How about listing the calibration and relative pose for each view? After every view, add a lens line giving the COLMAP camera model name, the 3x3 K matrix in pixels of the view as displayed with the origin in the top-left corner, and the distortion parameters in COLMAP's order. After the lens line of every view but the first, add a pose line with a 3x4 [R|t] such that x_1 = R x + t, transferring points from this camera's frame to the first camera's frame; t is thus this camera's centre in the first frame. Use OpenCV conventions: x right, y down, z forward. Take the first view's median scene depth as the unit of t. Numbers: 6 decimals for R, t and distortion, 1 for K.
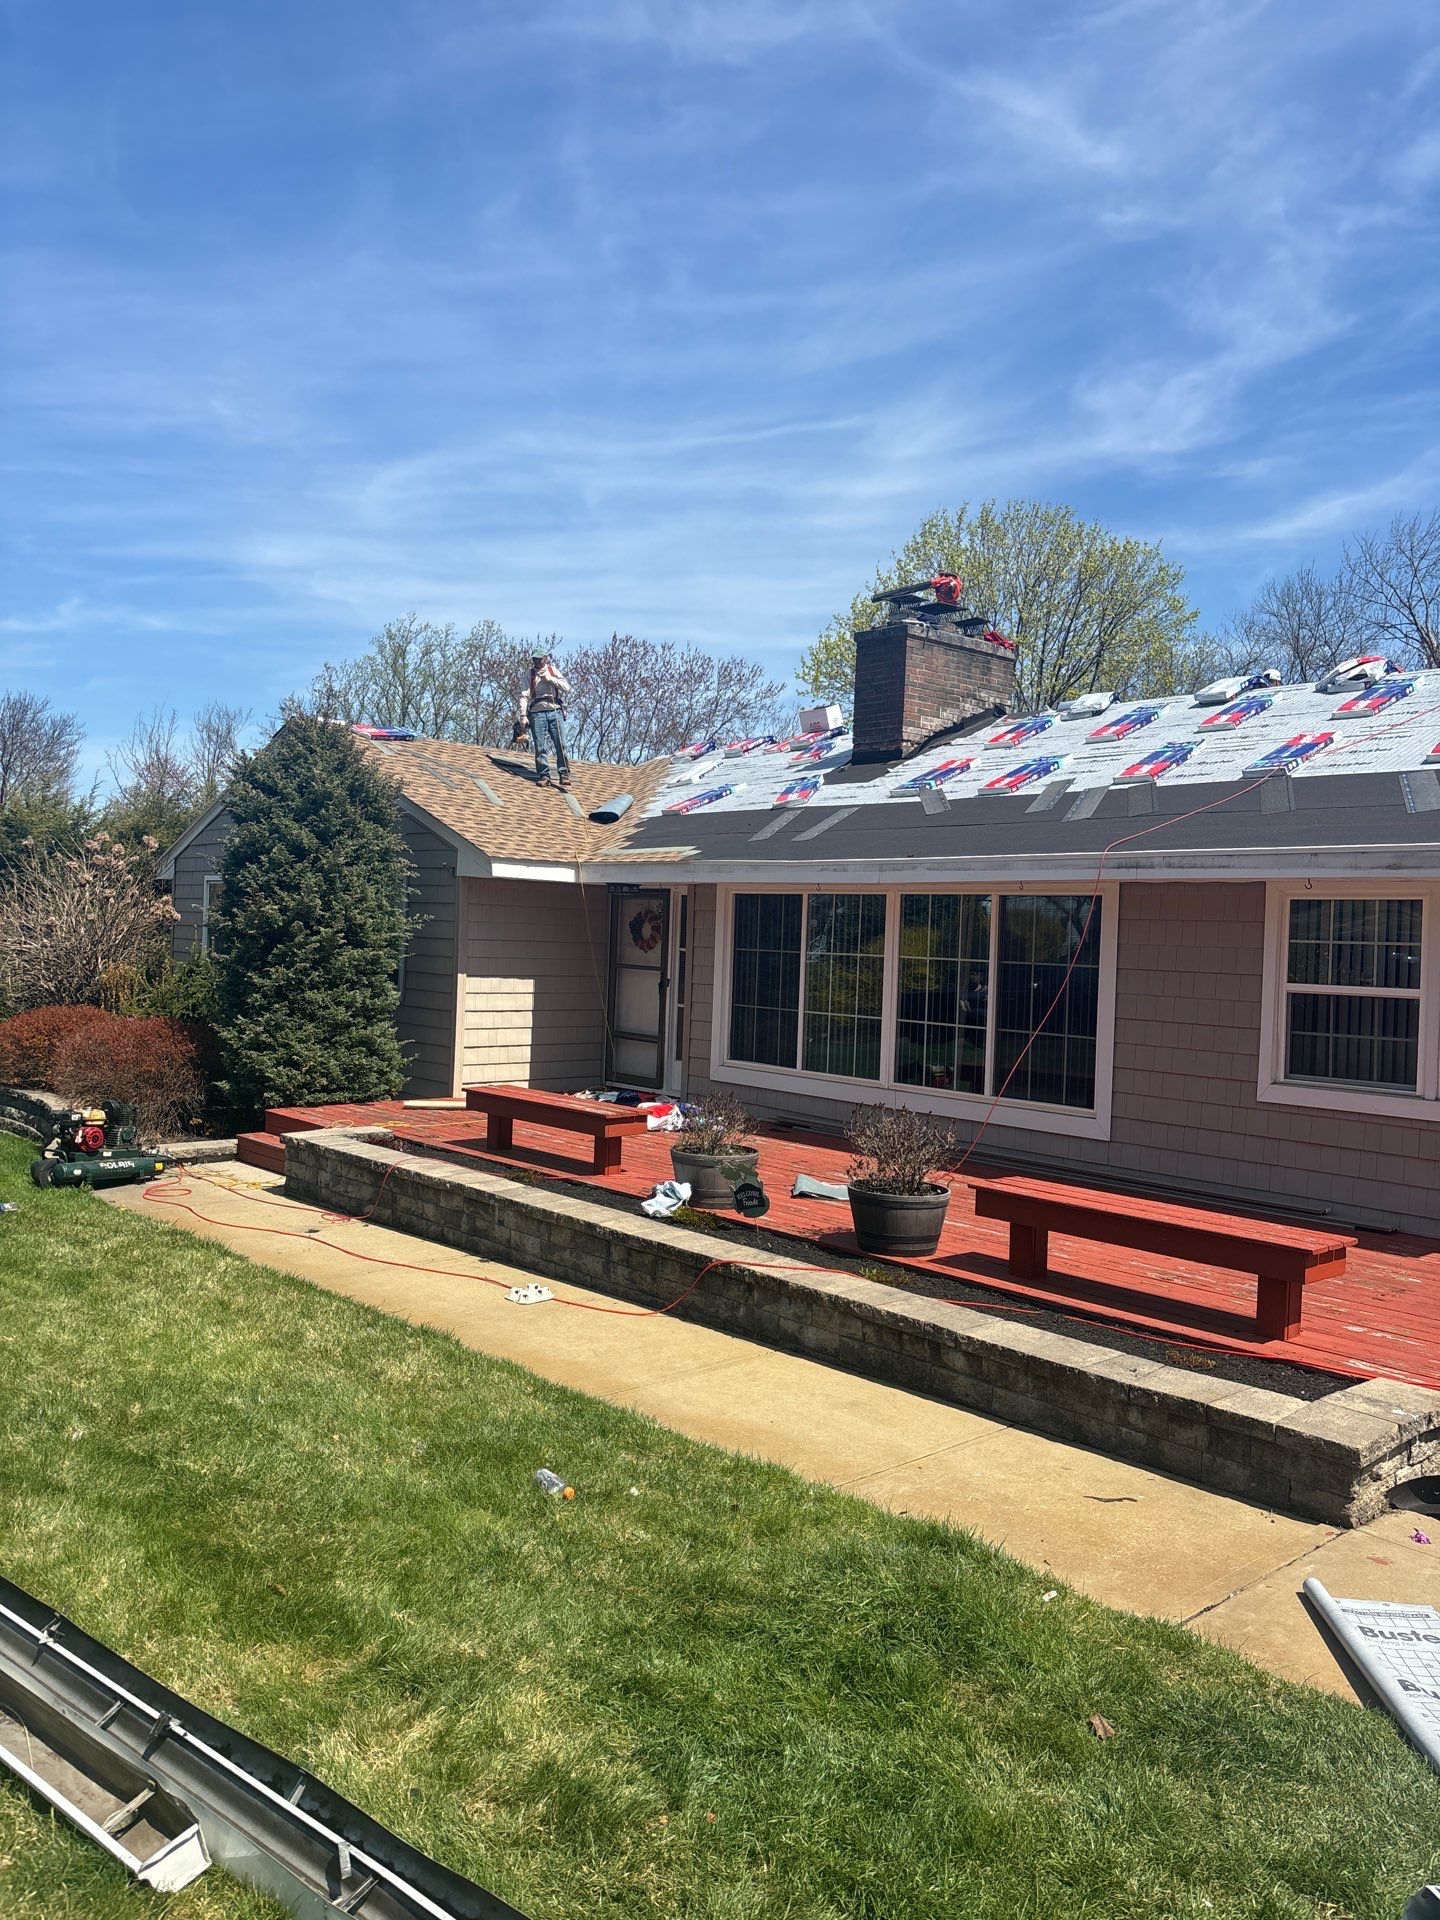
lens RADIAL K [[1414.2, 0, 729.2], [0, 1414.2, 943.0], [0, 0, 1]] dist [0.059874, 0.001101]
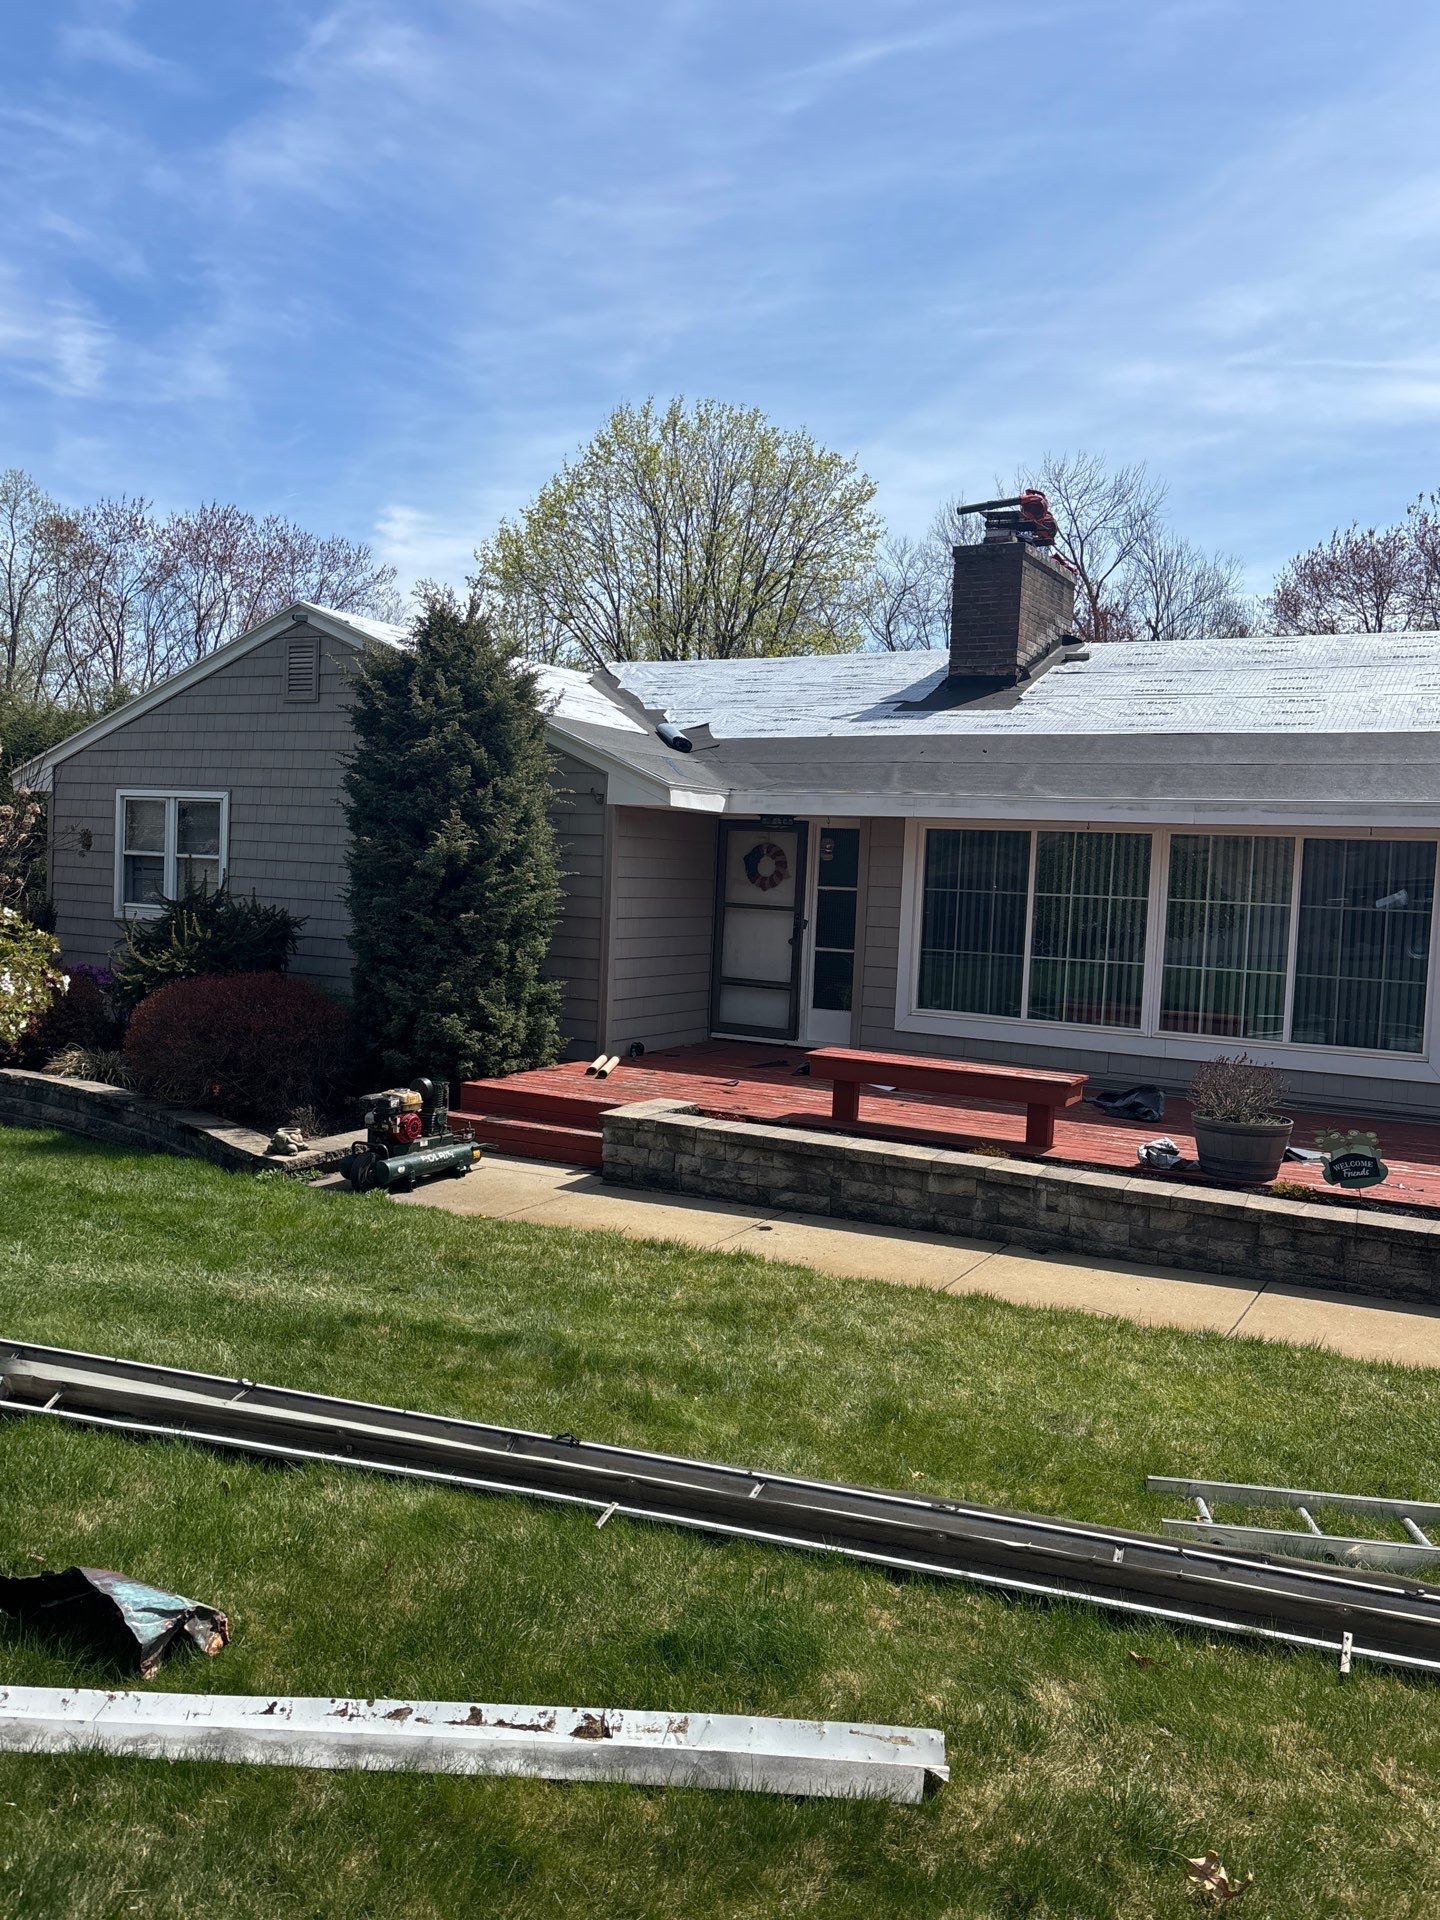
lens RADIAL K [[1471.2, 0, 714.2], [0, 1471.2, 953.5], [0, 0, 1]] dist [0.045677, -0.047202]
pose [[0.949747, -0.014237, 0.312696, -0.410144], [-0.006118, 0.997930, 0.064018, -0.013778], [-0.312960, -0.062714, 0.947694, 0.121267]]
